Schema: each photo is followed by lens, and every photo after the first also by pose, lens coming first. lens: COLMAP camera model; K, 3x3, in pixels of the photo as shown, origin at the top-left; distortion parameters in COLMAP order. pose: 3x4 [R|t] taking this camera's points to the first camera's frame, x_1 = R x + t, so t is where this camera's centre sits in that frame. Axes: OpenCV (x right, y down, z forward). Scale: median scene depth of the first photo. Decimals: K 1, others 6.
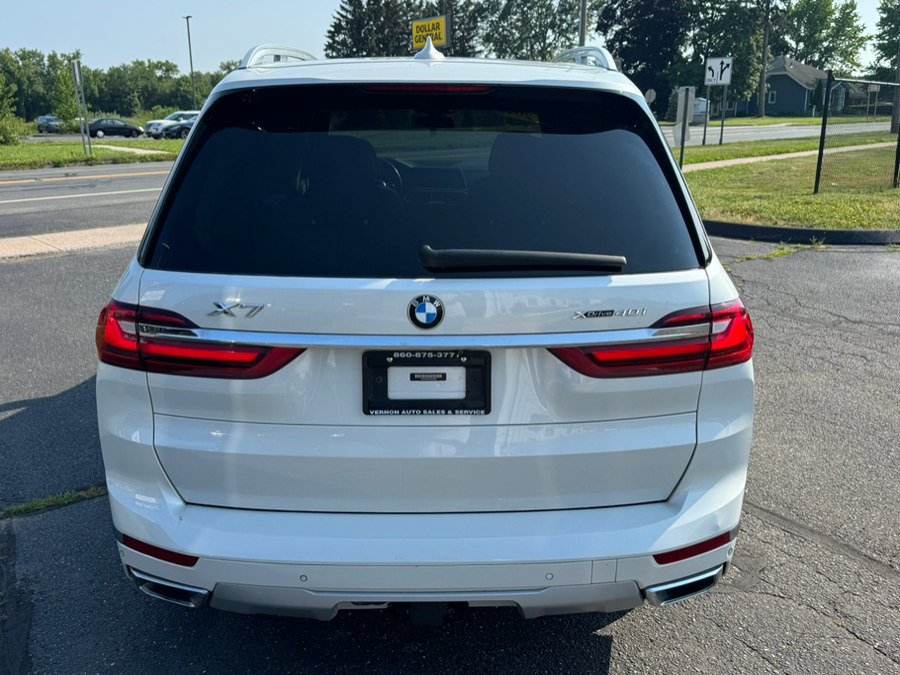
lens RADIAL K [[794.2, 0, 458.0], [0, 794.2, 330.1], [0, 0, 1]] dist [0.087786, -0.119756]
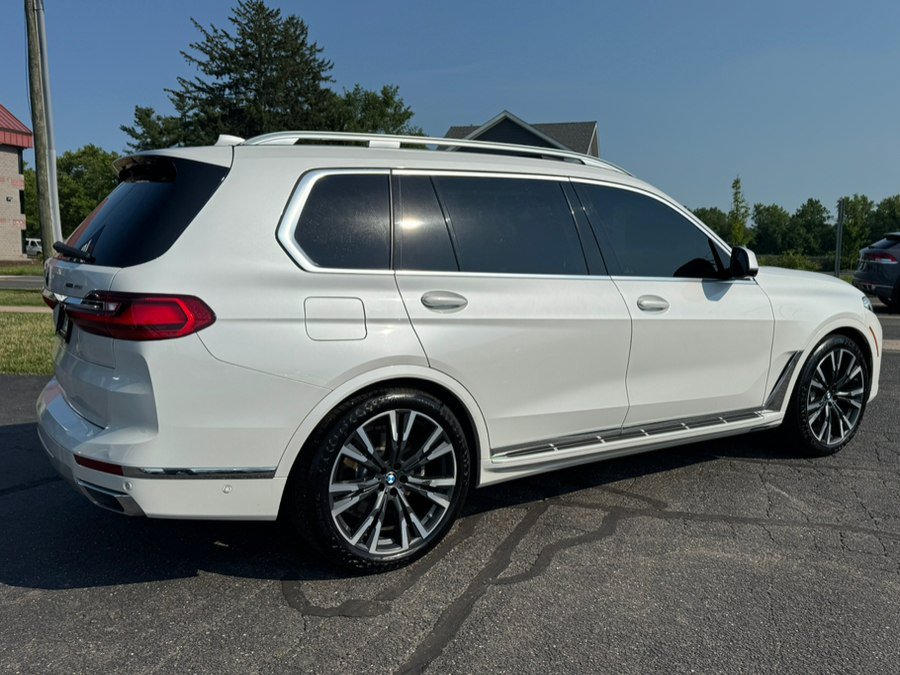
lens RADIAL K [[796.0, 0, 452.6], [0, 796.0, 343.0], [0, 0, 1]] dist [0.074882, -0.098492]
pose [[0.538022, 0.121469, -0.834133, 1.710810], [-0.250318, 0.967947, -0.020501, -0.059300], [0.804906, 0.219828, 0.551183, 0.650583]]
